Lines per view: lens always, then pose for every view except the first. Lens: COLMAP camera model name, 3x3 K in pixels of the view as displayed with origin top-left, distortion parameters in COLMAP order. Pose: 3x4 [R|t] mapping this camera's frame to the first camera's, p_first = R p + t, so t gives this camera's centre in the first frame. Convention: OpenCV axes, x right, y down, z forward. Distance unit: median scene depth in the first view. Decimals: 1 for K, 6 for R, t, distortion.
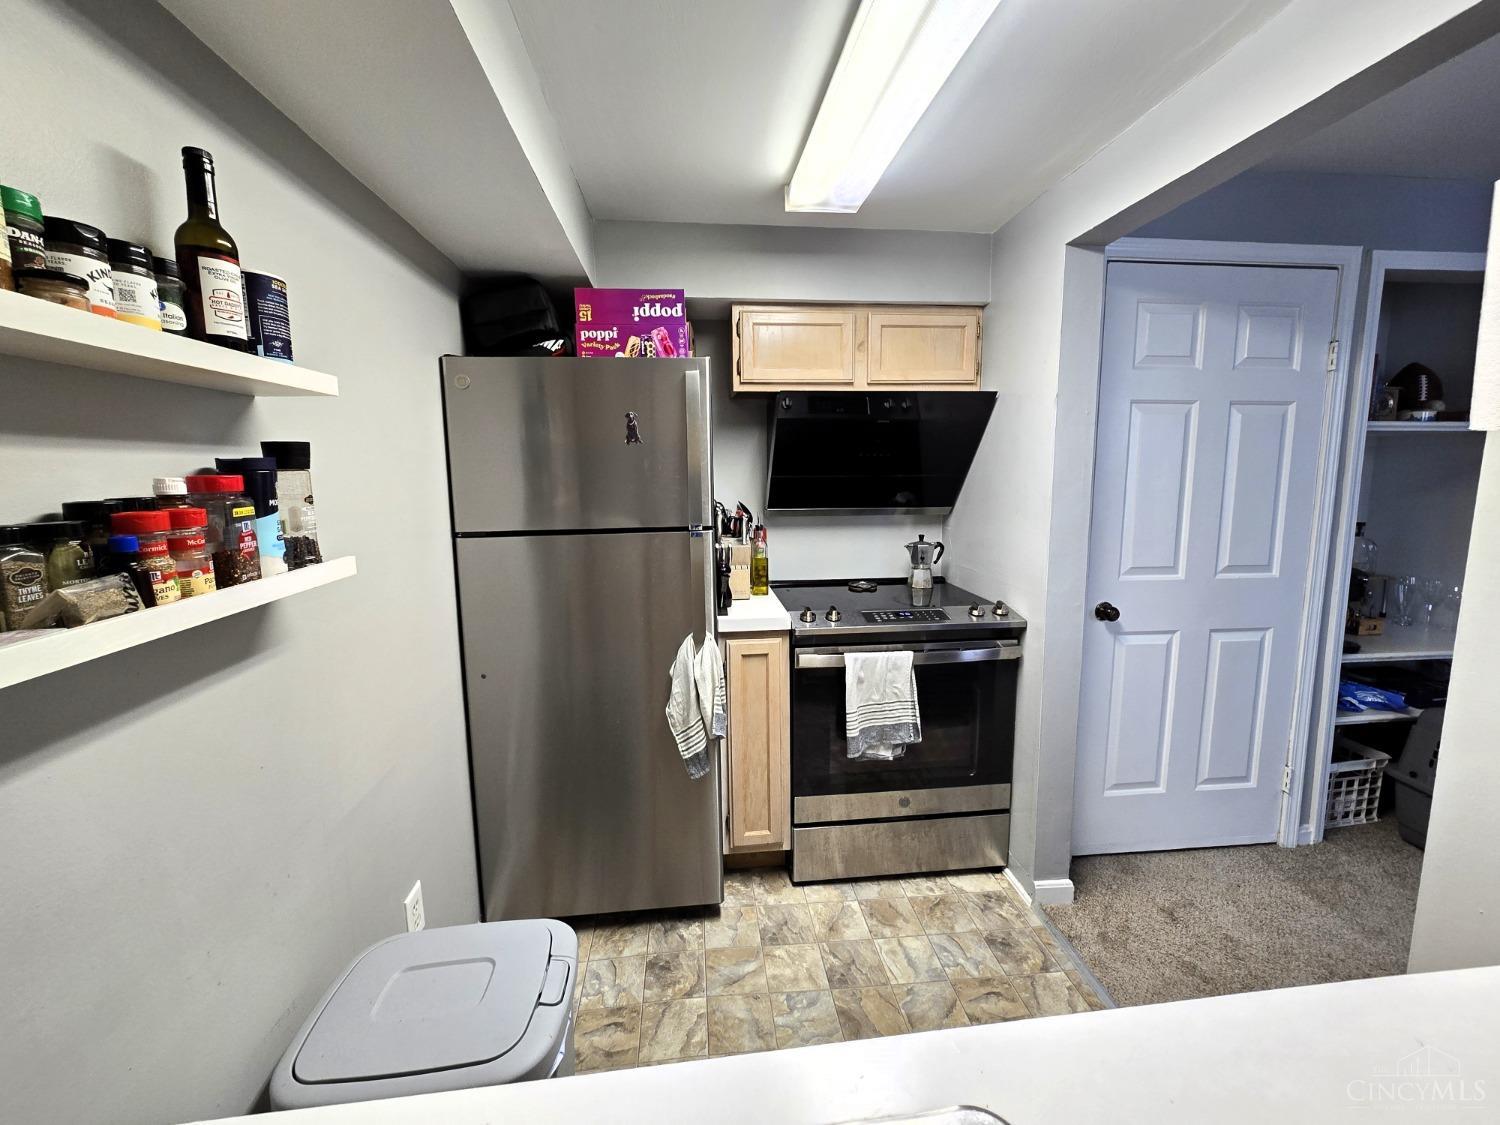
lens RADIAL K [[607.5, 0, 744.2], [0, 607.5, 541.6], [0, 0, 1]] dist [-0.000767, -0.000291]
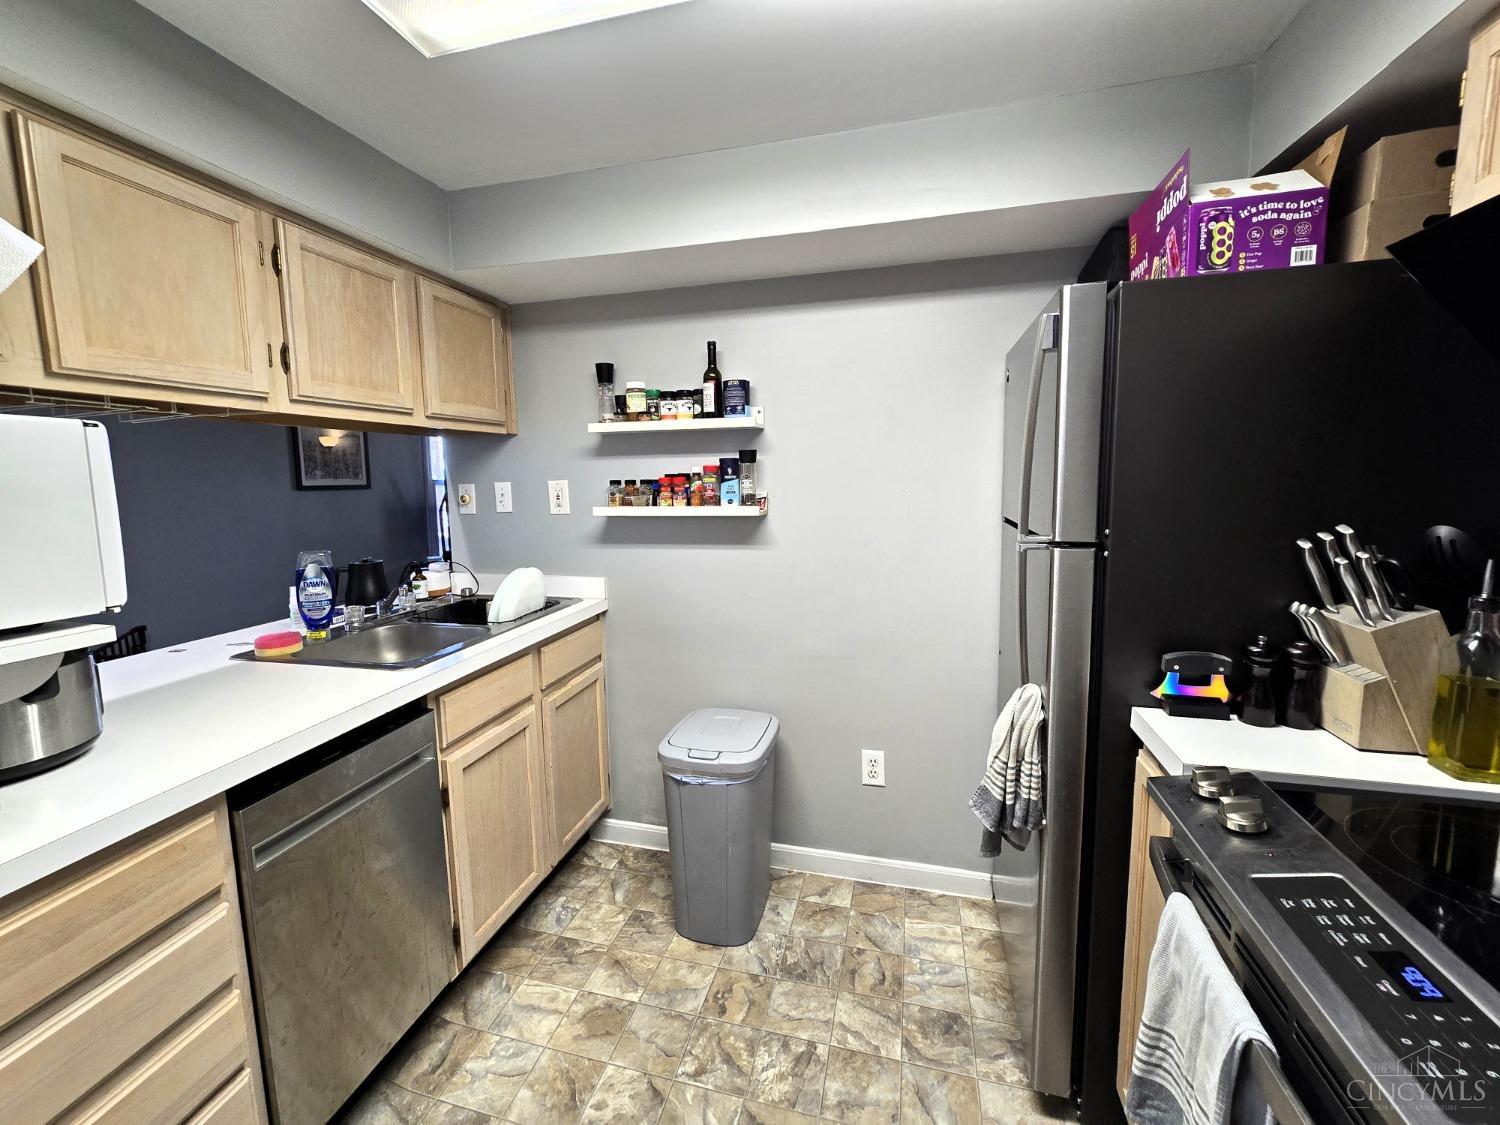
lens RADIAL K [[607.5, 0, 751.4], [0, 607.5, 553.9], [0, 0, 1]] dist [-0.000767, -0.000291]
pose [[-0.338114, 0.125463, -0.932705, 0.750953], [-0.095823, 0.981334, 0.166740, -0.091802], [0.936214, 0.145752, -0.319781, 0.995912]]
